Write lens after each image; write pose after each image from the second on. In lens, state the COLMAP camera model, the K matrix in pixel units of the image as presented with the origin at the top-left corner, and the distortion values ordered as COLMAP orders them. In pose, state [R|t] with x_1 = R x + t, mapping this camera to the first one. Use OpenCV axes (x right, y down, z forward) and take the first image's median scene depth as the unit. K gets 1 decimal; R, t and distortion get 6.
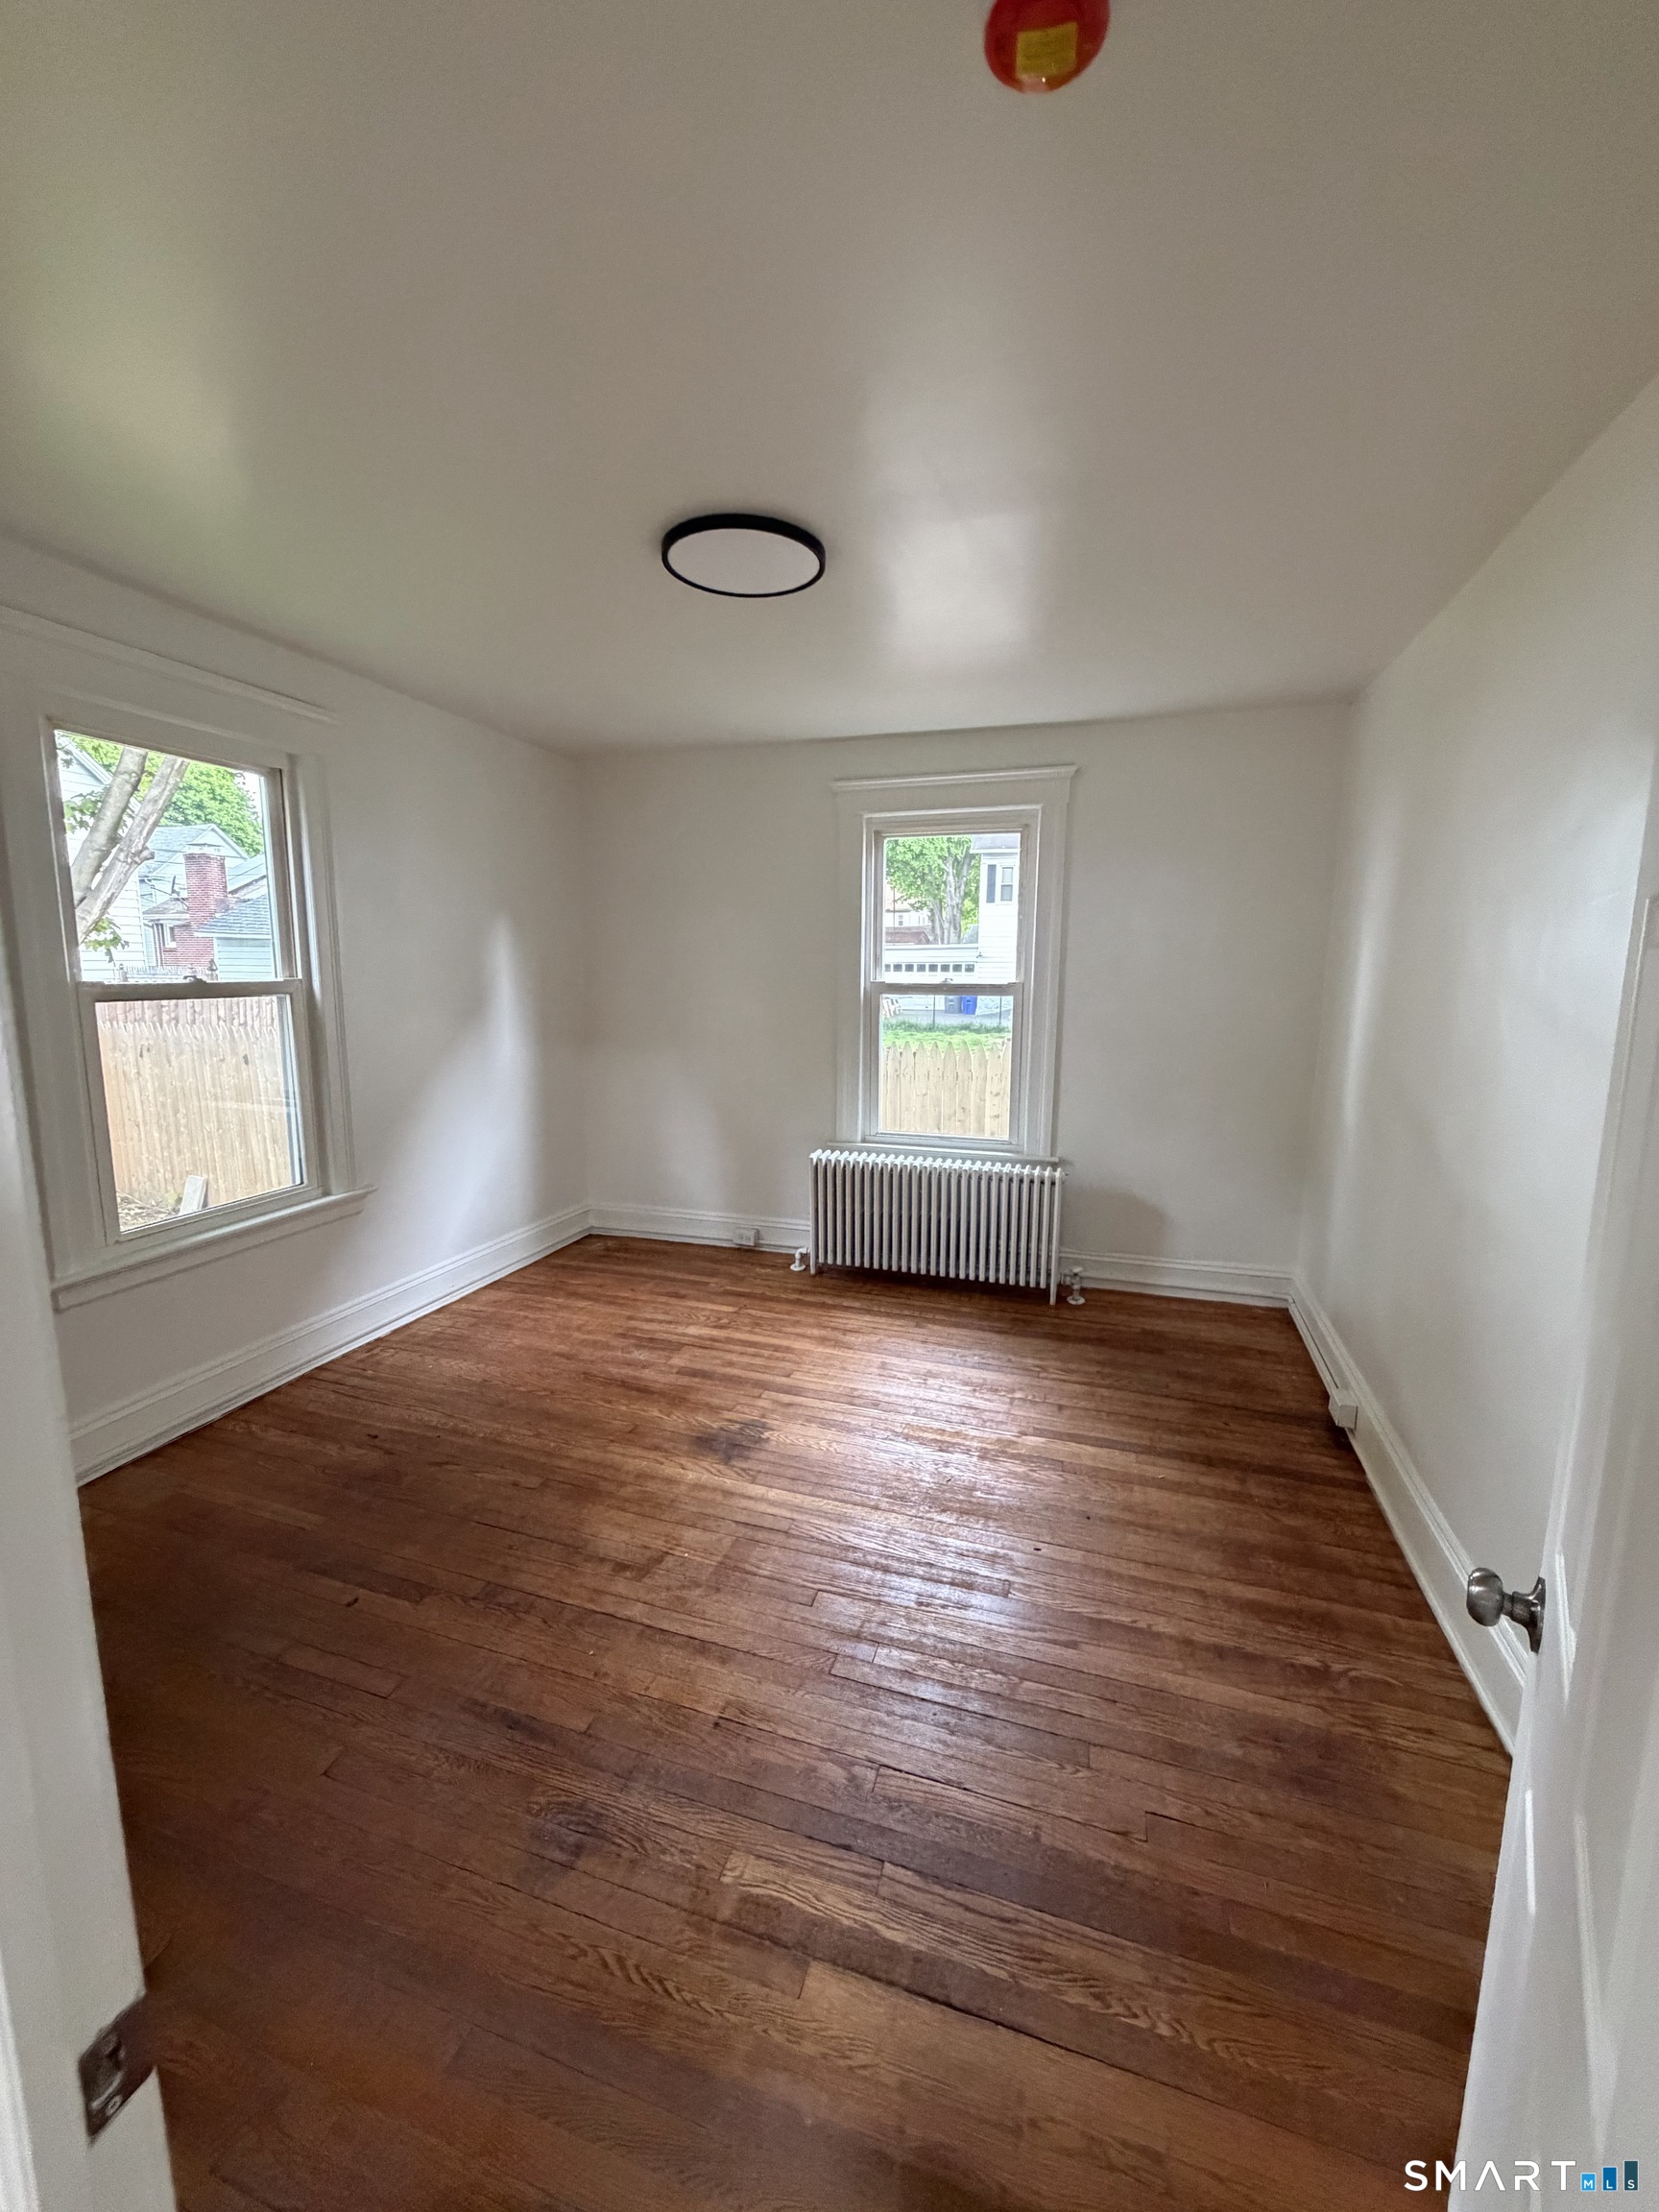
lens RADIAL K [[916.5, 0, 829.5], [0, 916.5, 1106.0], [0, 0, 1]] dist [-0.000819, -0.000167]
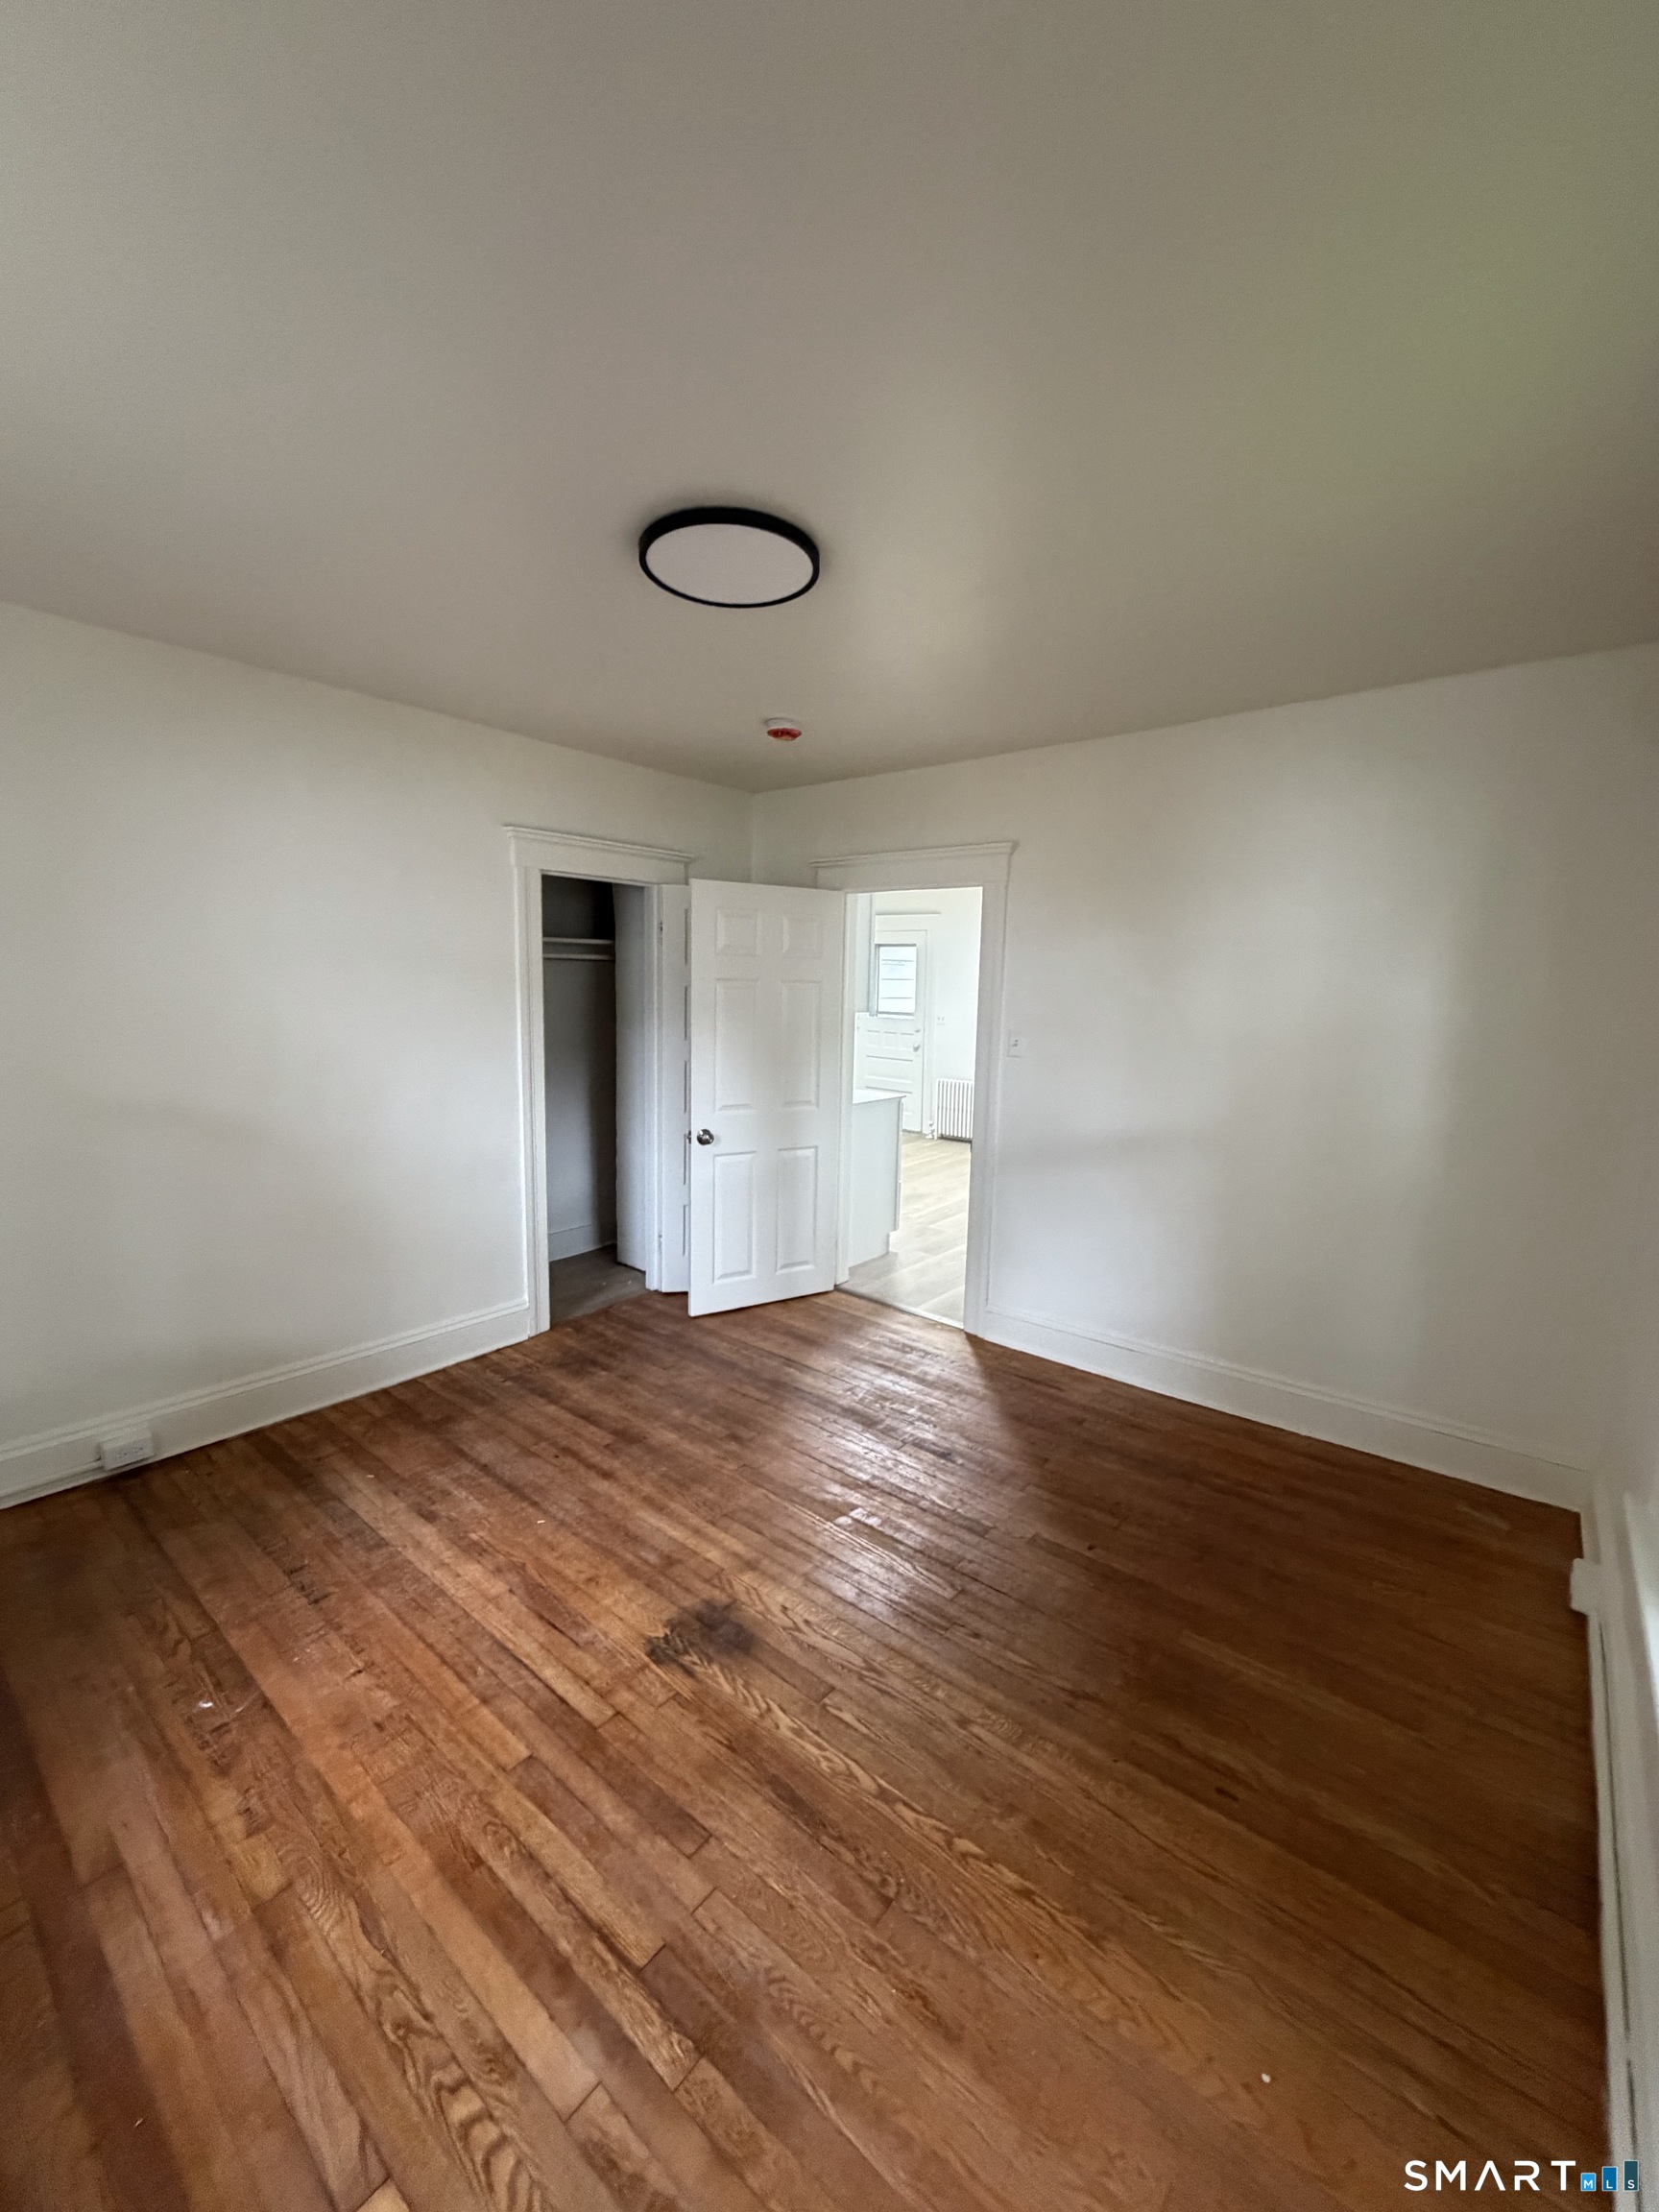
lens RADIAL K [[874.9, 0, 829.5], [0, 874.9, 1106.0], [0, 0, 1]] dist [-0.002801, -0.000601]
pose [[-0.935481, -0.077151, 0.344852, -0.400188], [0.022048, 0.961232, 0.274857, -0.241548], [-0.352688, 0.264726, -0.897514, 1.445407]]
